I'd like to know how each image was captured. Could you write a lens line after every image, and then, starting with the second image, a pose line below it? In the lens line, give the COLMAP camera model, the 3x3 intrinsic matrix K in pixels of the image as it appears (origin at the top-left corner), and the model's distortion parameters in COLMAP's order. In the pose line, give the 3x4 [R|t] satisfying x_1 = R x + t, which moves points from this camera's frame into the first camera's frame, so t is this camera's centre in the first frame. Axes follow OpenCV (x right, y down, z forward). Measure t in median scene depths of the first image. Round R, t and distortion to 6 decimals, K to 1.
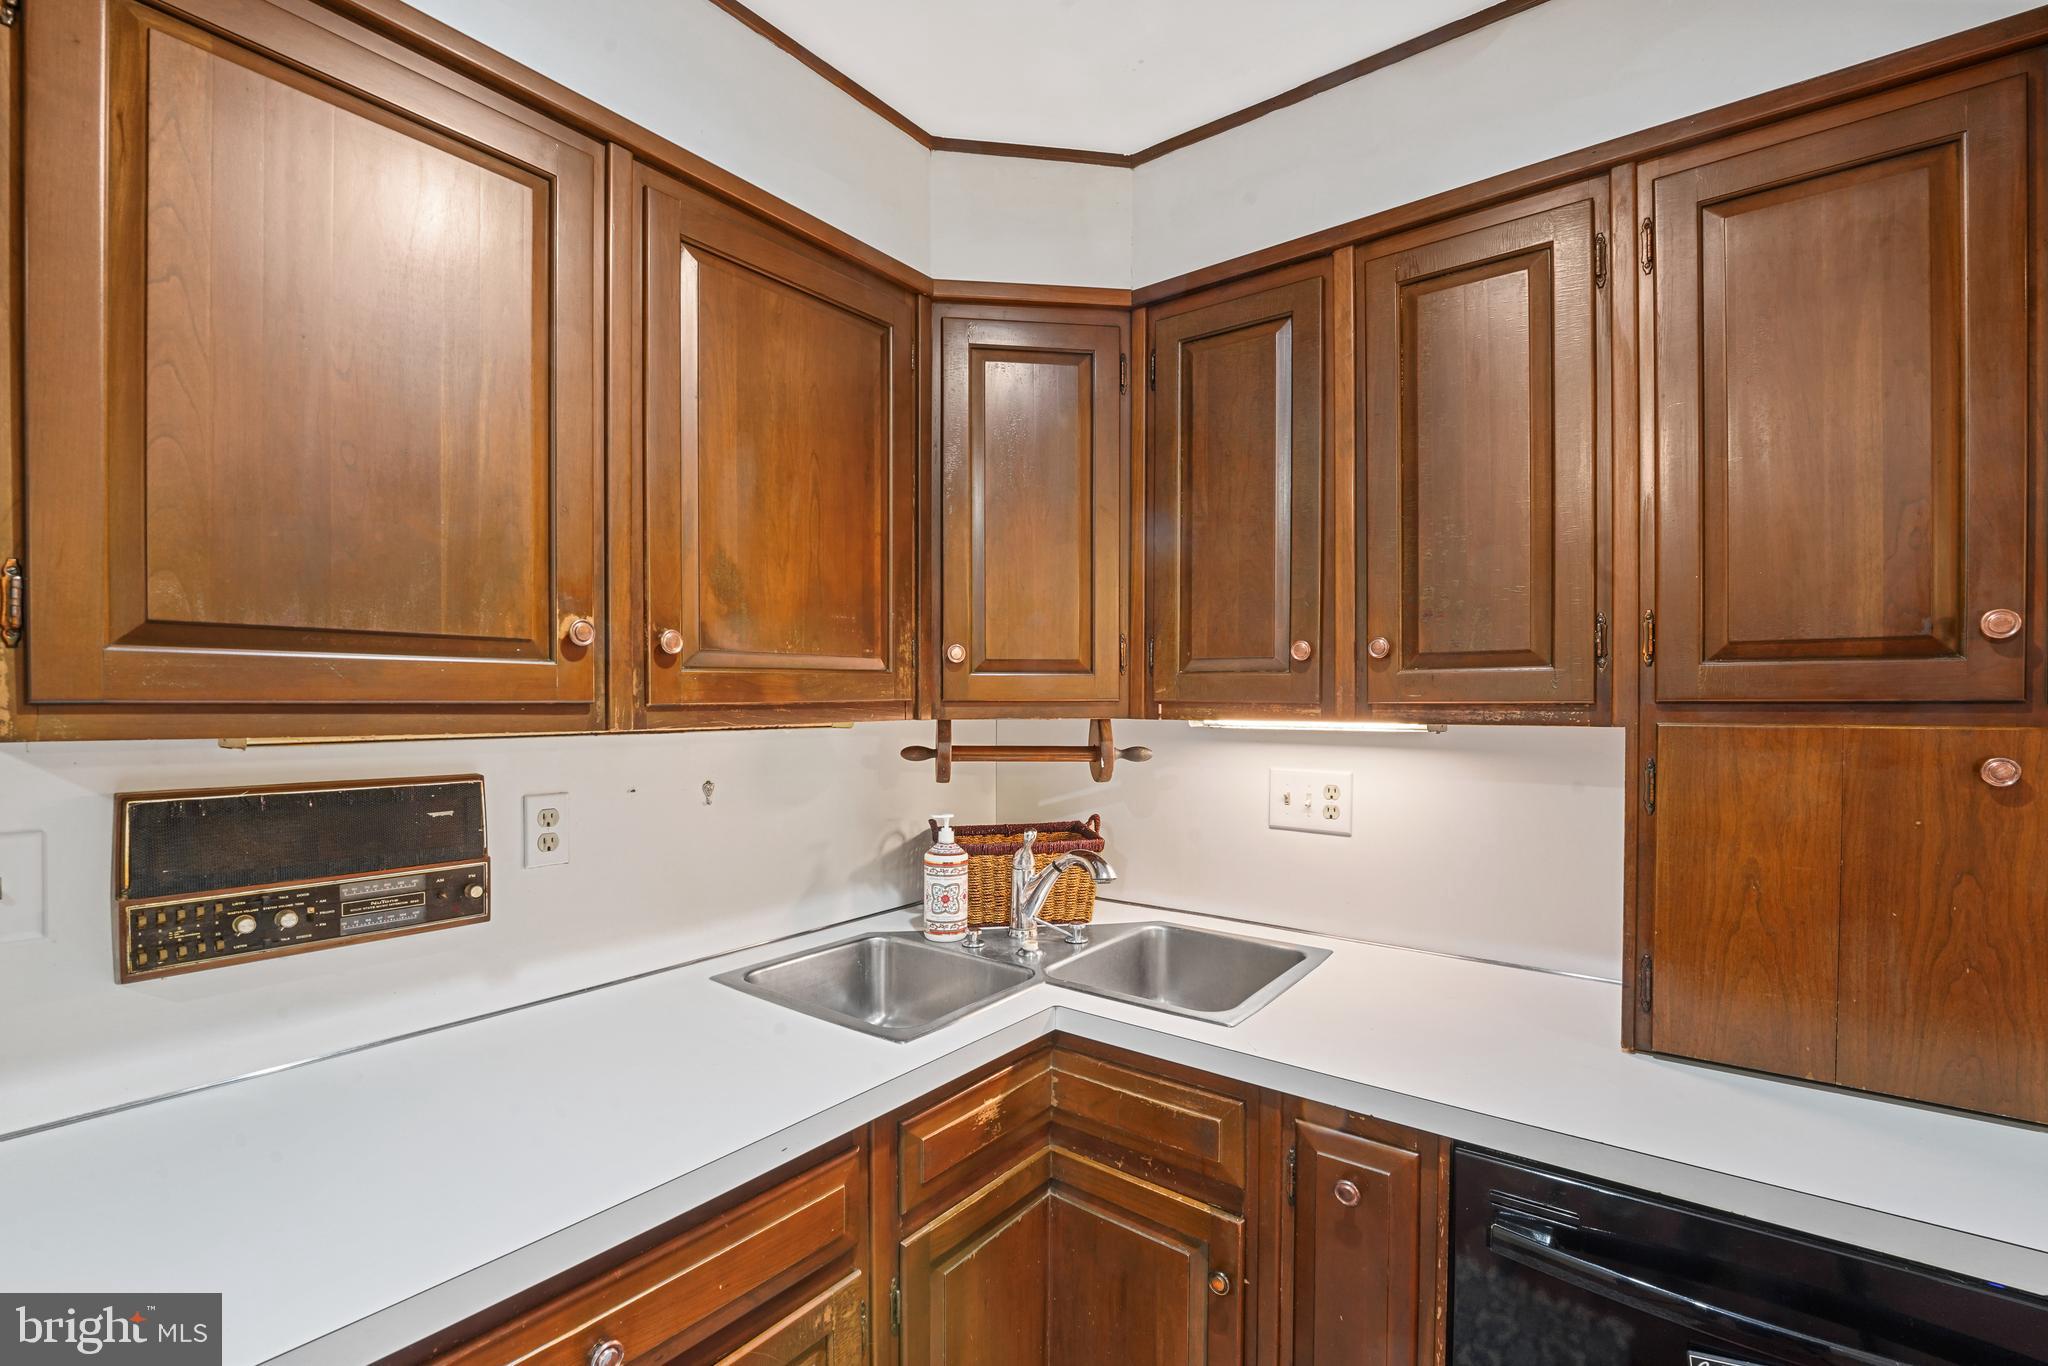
lens RADIAL K [[876.3, 0, 1019.2], [0, 876.3, 710.7], [0, 0, 1]] dist [-0.028317, 0.002164]
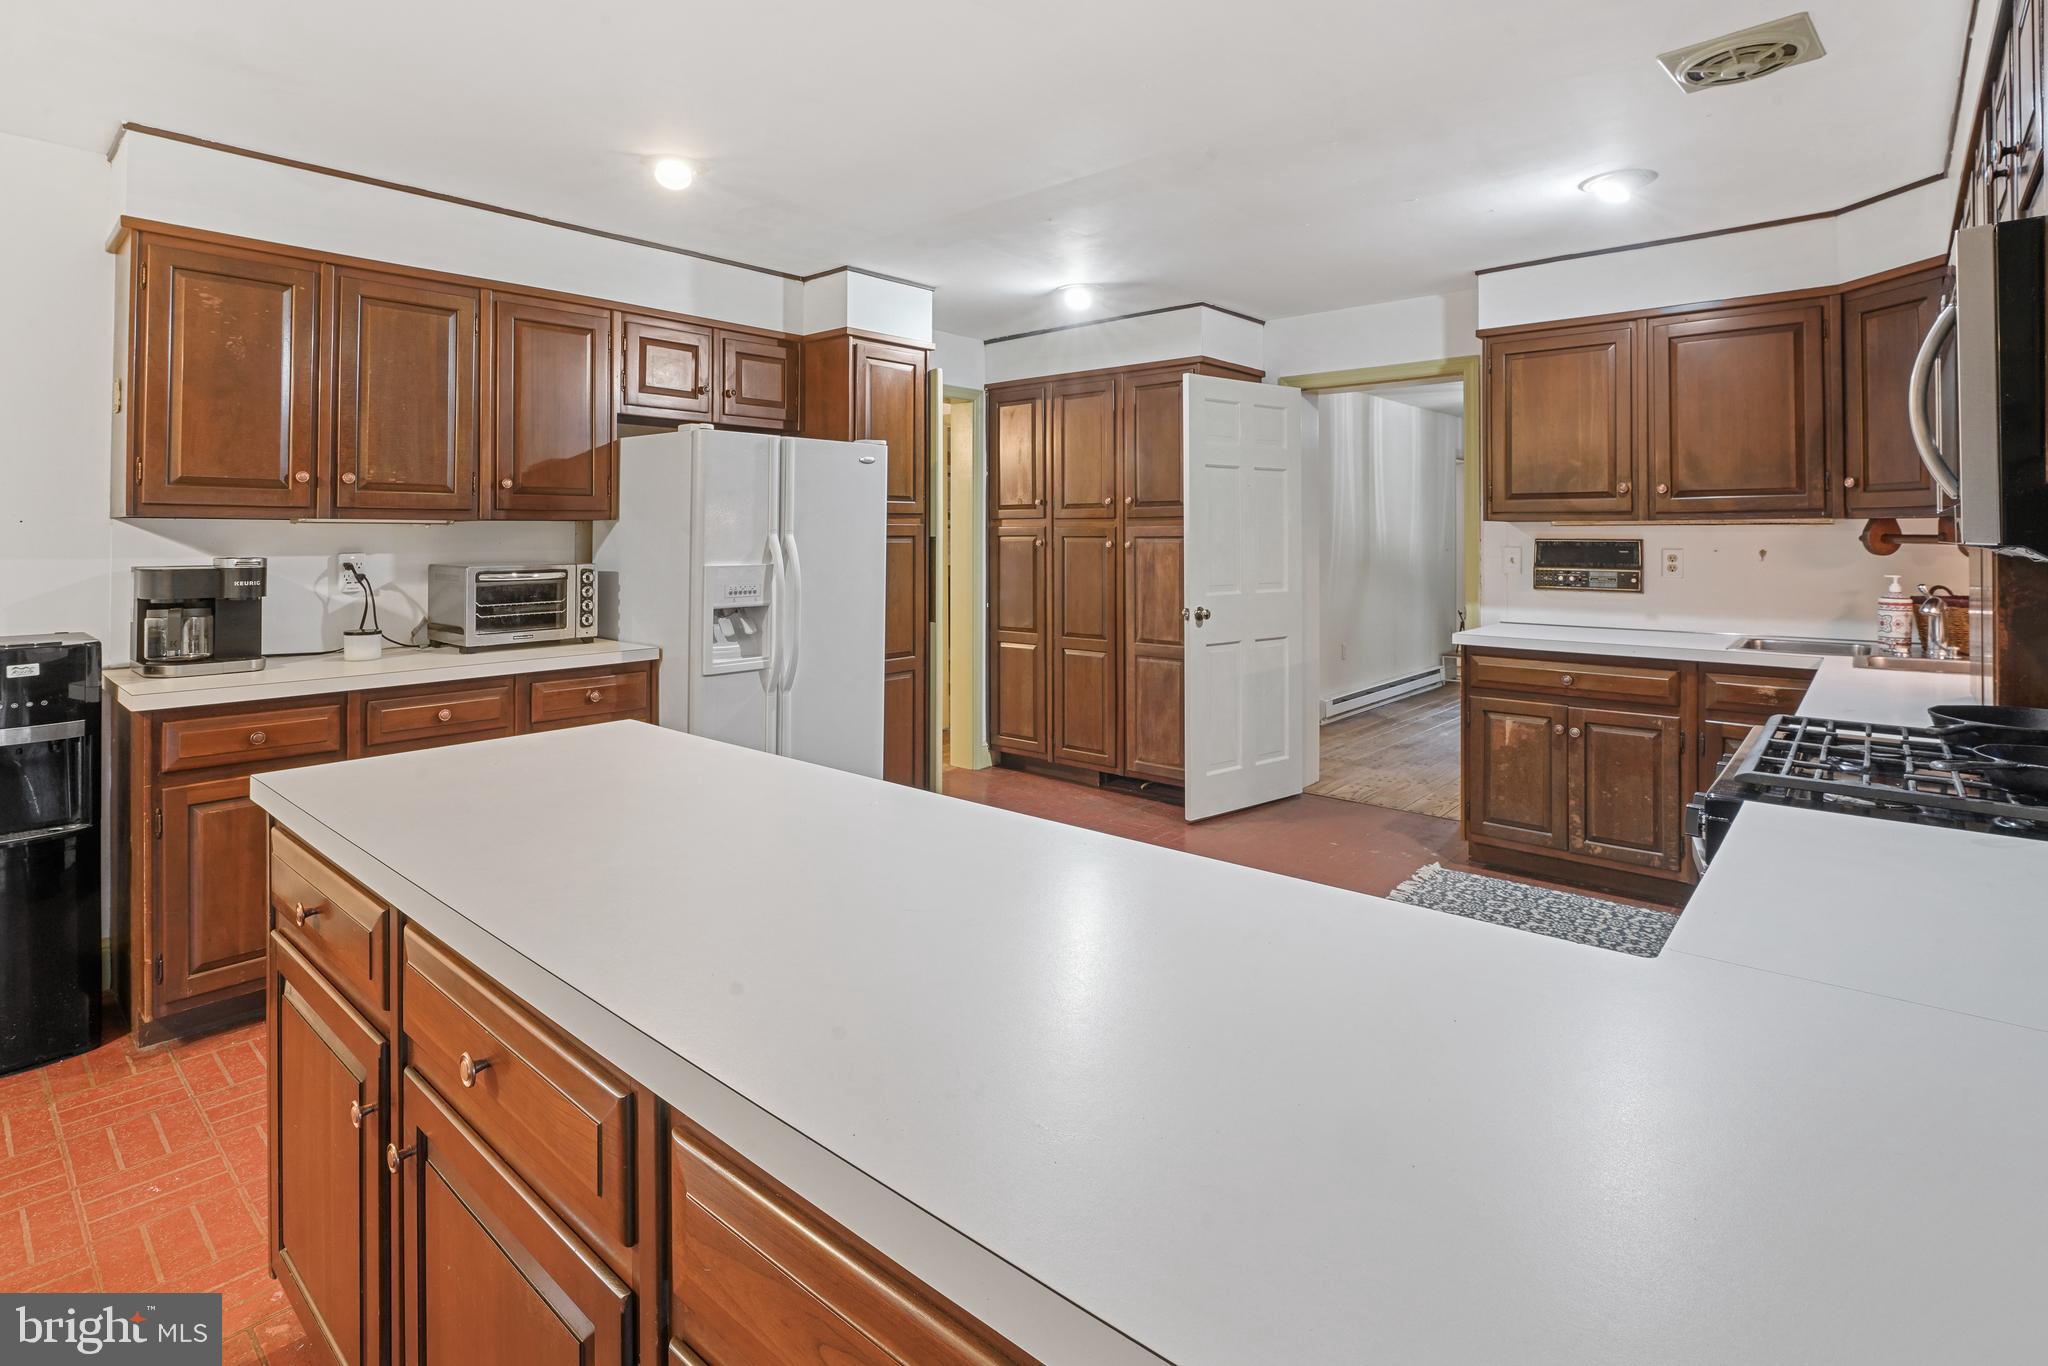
lens RADIAL K [[1007.5, 0, 970.9], [0, 1007.5, 533.3], [0, 0, 1]] dist [0.002524, 0.000386]
pose [[-0.086847, 0.002455, -0.996219, 2.747870], [-0.010992, 0.999934, 0.003422, 0.068538], [0.996161, 0.011248, -0.086814, -0.827589]]
